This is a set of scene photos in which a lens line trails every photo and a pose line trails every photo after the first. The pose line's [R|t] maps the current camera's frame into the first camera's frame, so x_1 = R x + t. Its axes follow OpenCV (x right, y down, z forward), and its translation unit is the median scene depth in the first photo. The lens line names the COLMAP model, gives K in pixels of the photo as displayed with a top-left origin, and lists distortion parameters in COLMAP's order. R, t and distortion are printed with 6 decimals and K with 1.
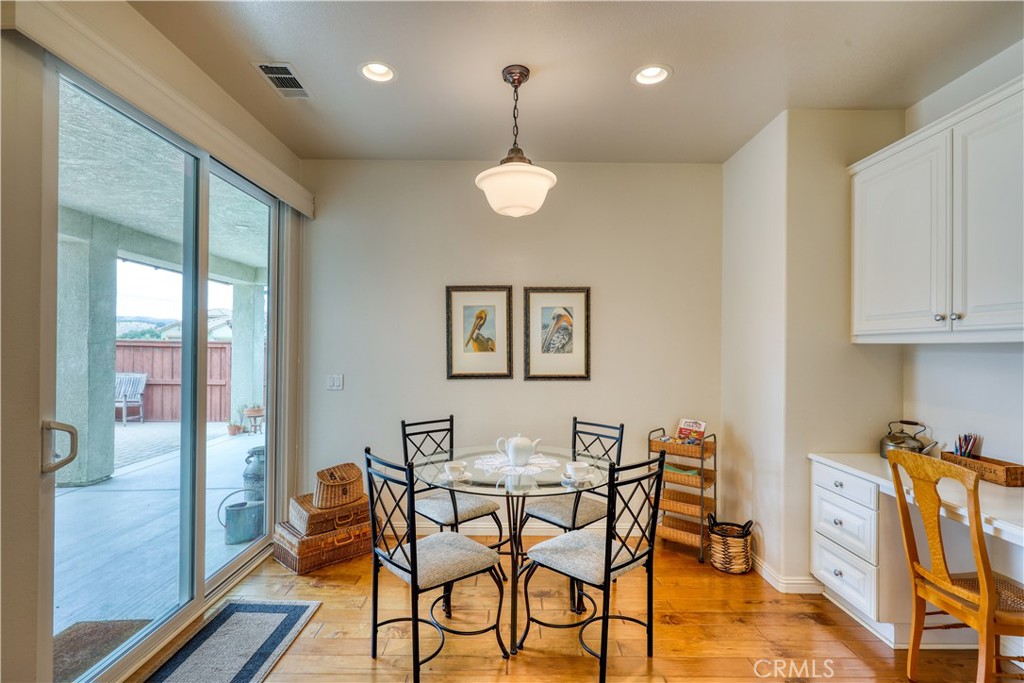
lens RADIAL K [[492.4, 0, 509.4], [0, 492.4, 341.5], [0, 0, 1]] dist [0.004486, 0.000400]
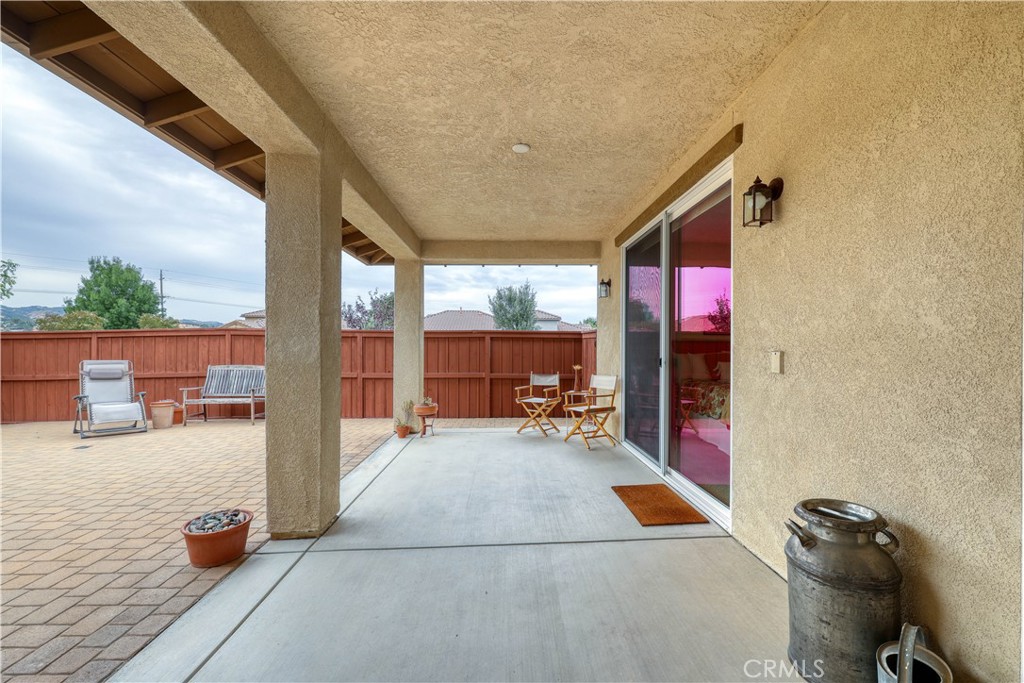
lens RADIAL K [[412.5, 0, 509.4], [0, 412.5, 340.4], [0, 0, 1]] dist [0.001067, 0.000526]
pose [[0.999819, -0.001635, 0.018939, -0.328499], [0.001630, 0.999999, 0.000276, 0.020172], [-0.018939, -0.000245, 0.999821, 0.246259]]
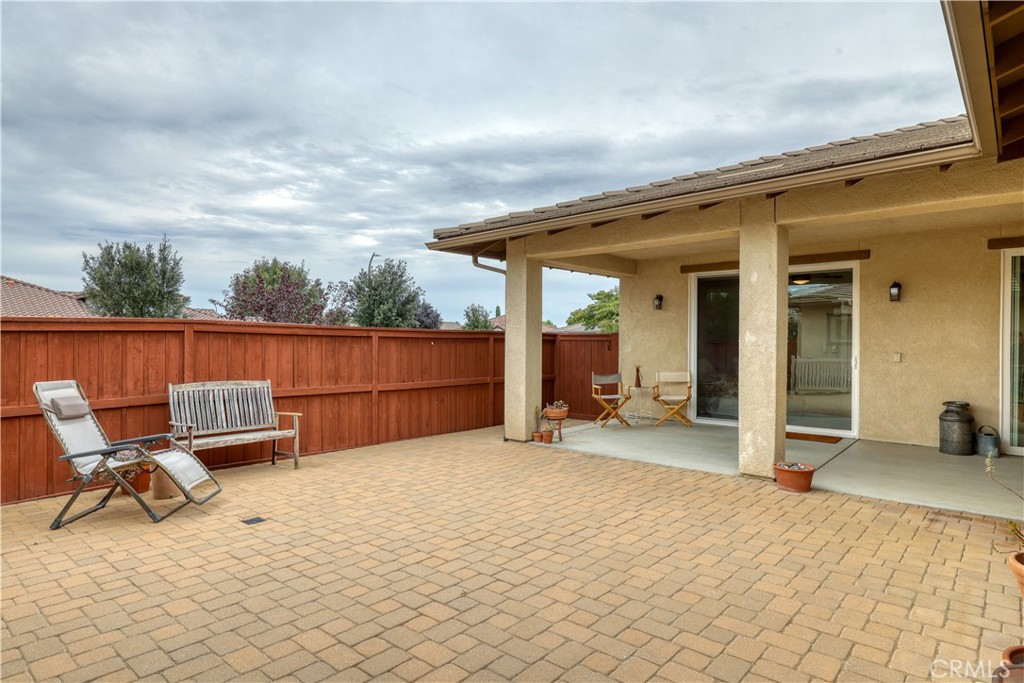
lens RADIAL K [[581.9, 0, 515.3], [0, 581.9, 340.7], [0, 0, 1]] dist [-0.001382, 0.000742]
pose [[0.660063, 0.003108, 0.751204, -1.122592], [-0.012031, 0.999907, 0.006434, 0.010854], [-0.751114, -0.013284, 0.660039, 0.341155]]
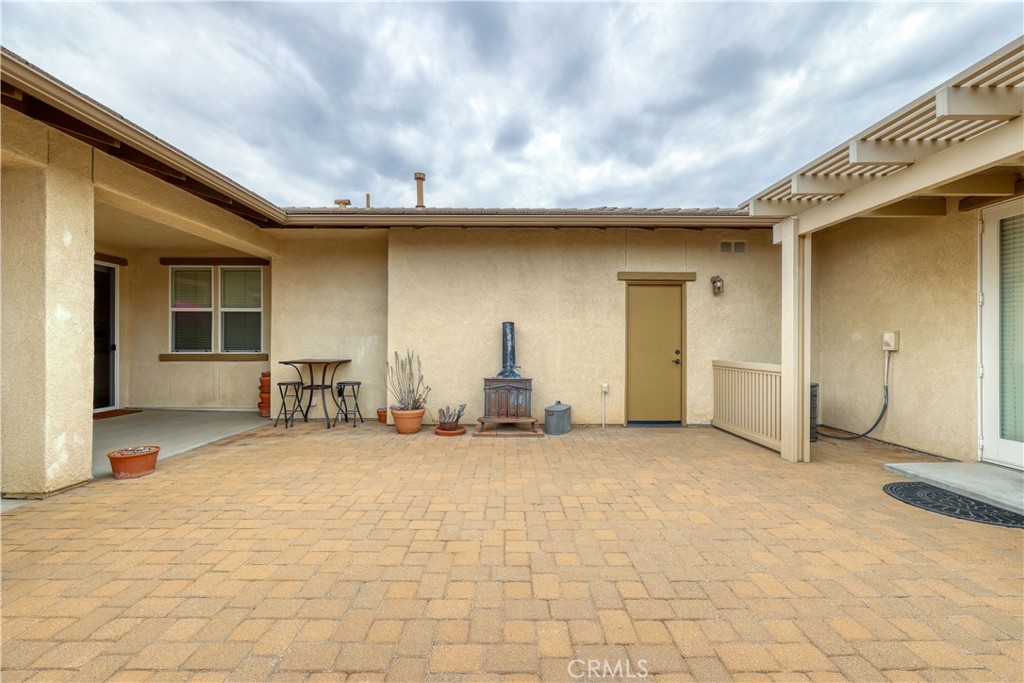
lens RADIAL K [[412.5, 0, 508.9], [0, 412.5, 339.5], [0, 0, 1]] dist [0.001067, 0.000526]
pose [[-0.999953, -0.006088, -0.007569, -0.861868], [-0.005919, 0.999735, -0.022227, 0.035781], [0.007702, -0.022181, -0.999724, 0.910791]]
